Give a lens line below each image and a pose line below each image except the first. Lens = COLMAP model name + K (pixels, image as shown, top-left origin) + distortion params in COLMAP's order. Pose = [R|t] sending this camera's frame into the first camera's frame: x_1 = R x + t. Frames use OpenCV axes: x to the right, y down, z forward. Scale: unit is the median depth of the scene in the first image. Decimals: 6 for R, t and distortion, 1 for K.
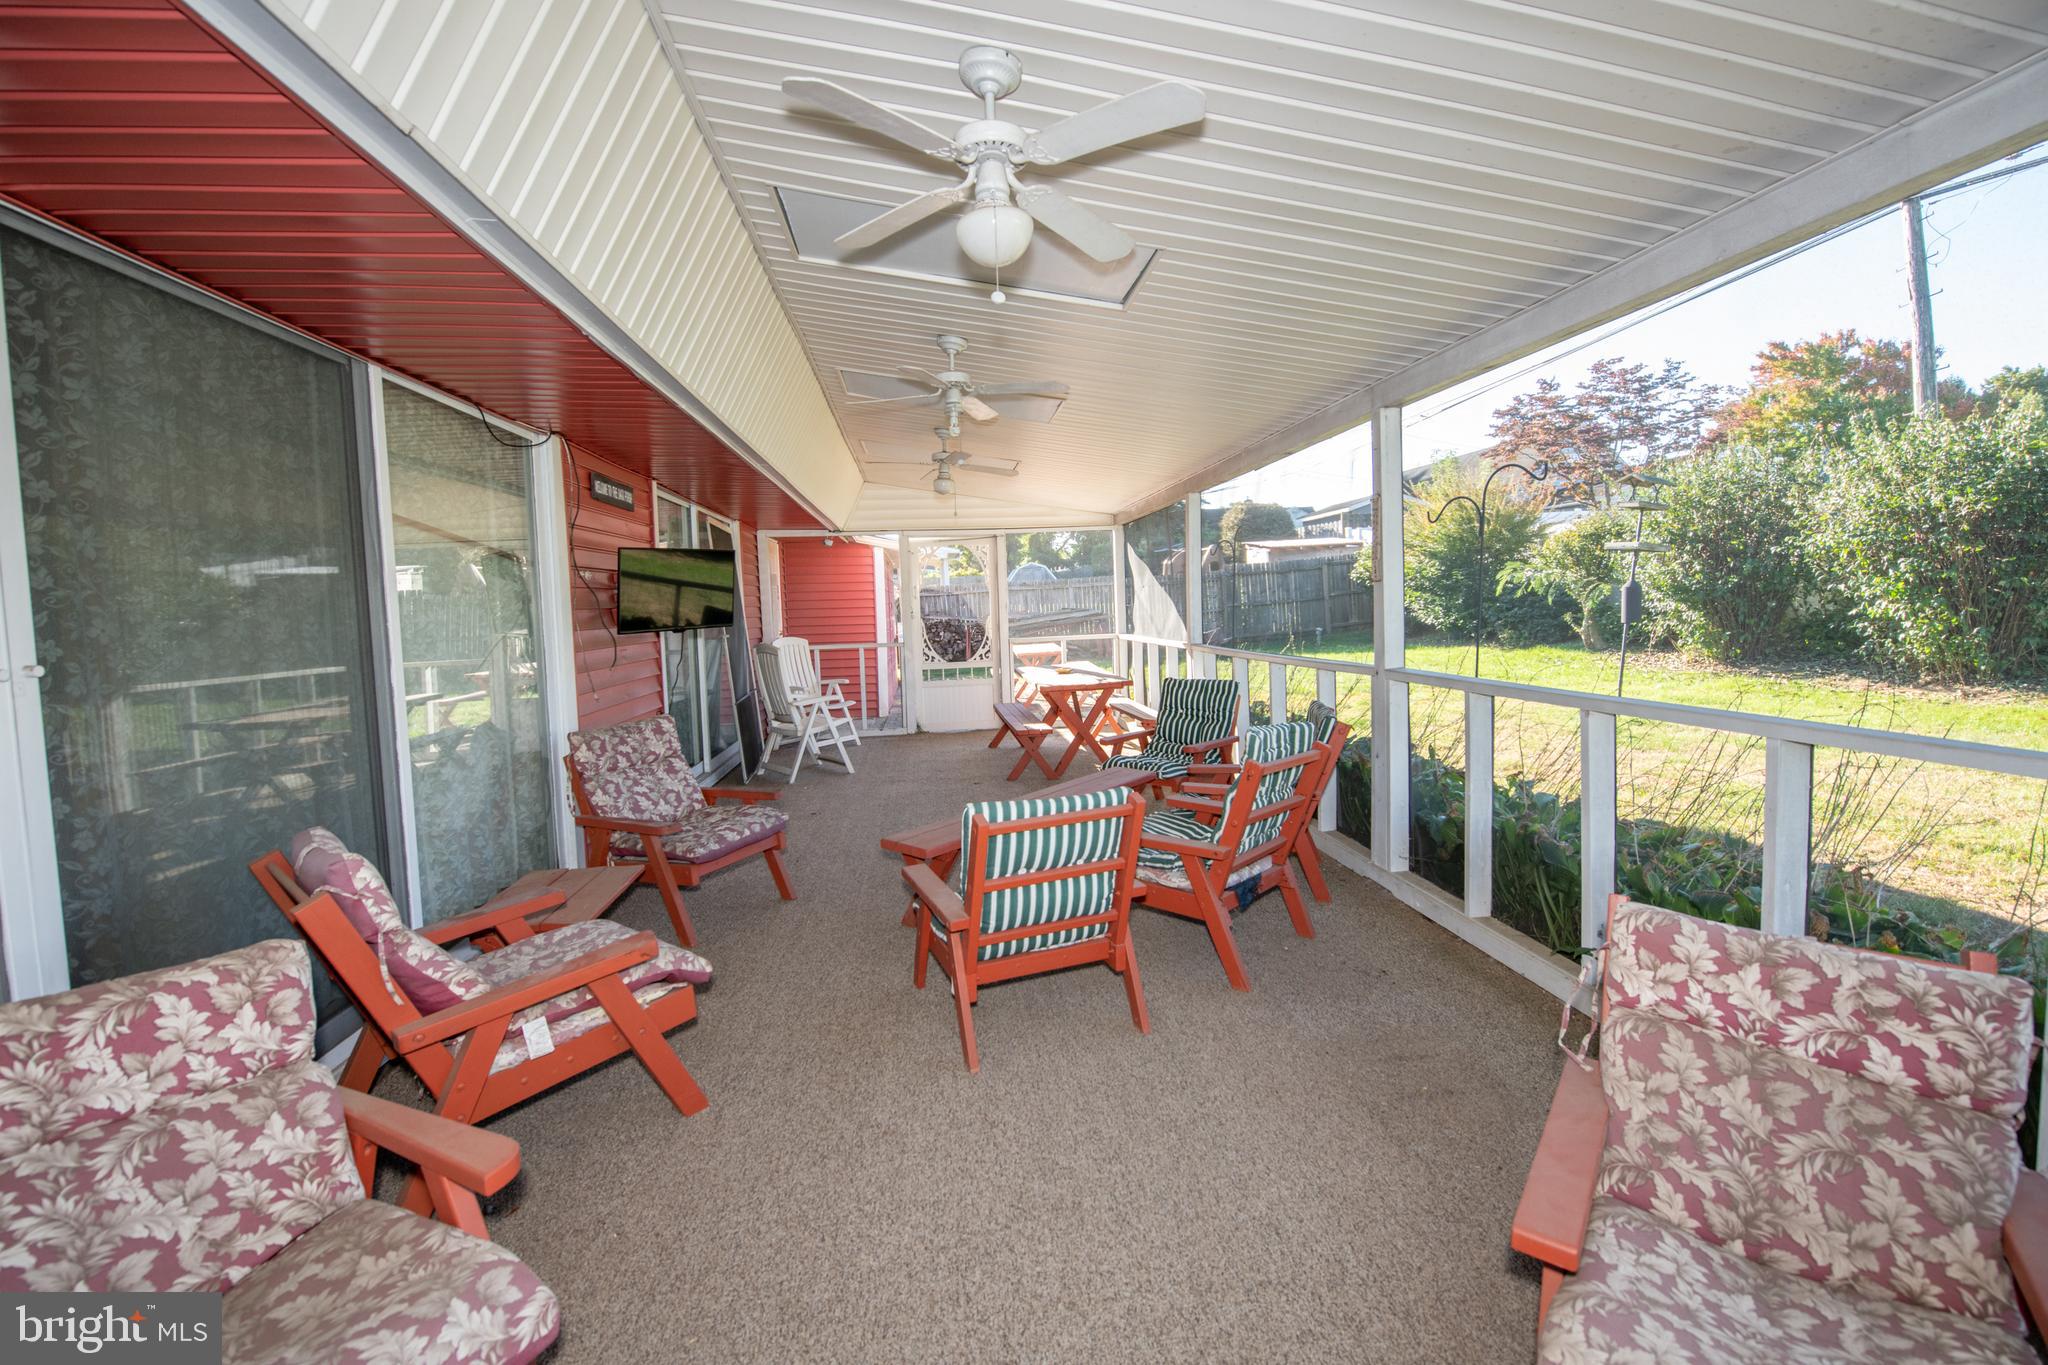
lens RADIAL K [[847.9, 0, 1017.6], [0, 847.9, 675.4], [0, 0, 1]] dist [-0.020088, -0.000394]
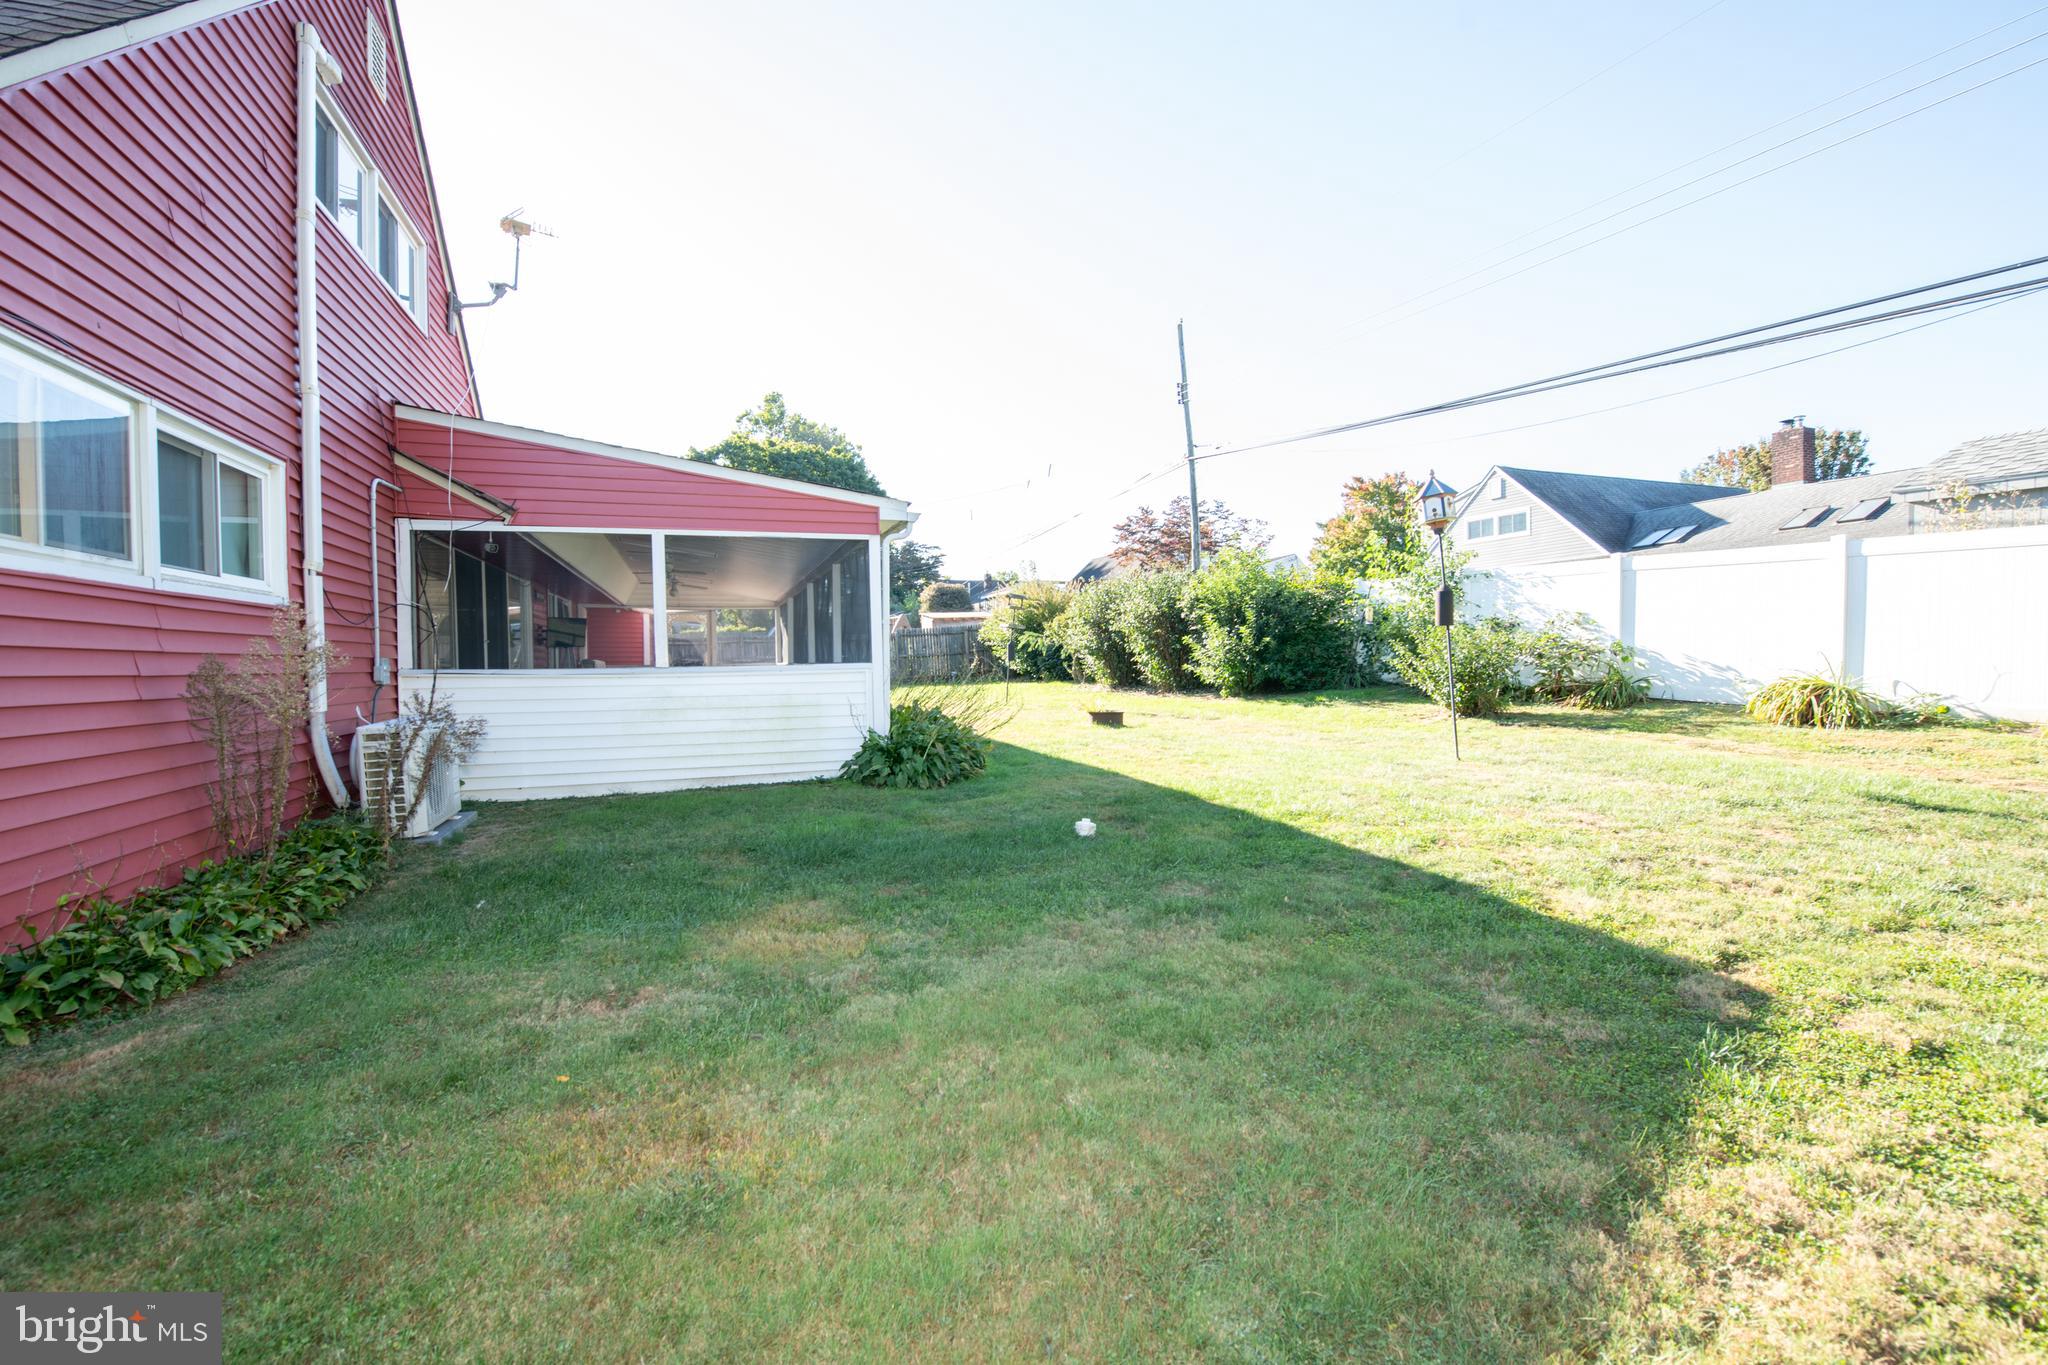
lens RADIAL K [[852.4, 0, 1021.4], [0, 852.4, 693.1], [0, 0, 1]] dist [-0.022416, -0.000561]
pose [[0.968041, 0.010071, 0.250591, 0.078331], [0.002430, 0.998770, -0.049526, 0.052373], [-0.250782, 0.048552, 0.966825, -0.459177]]
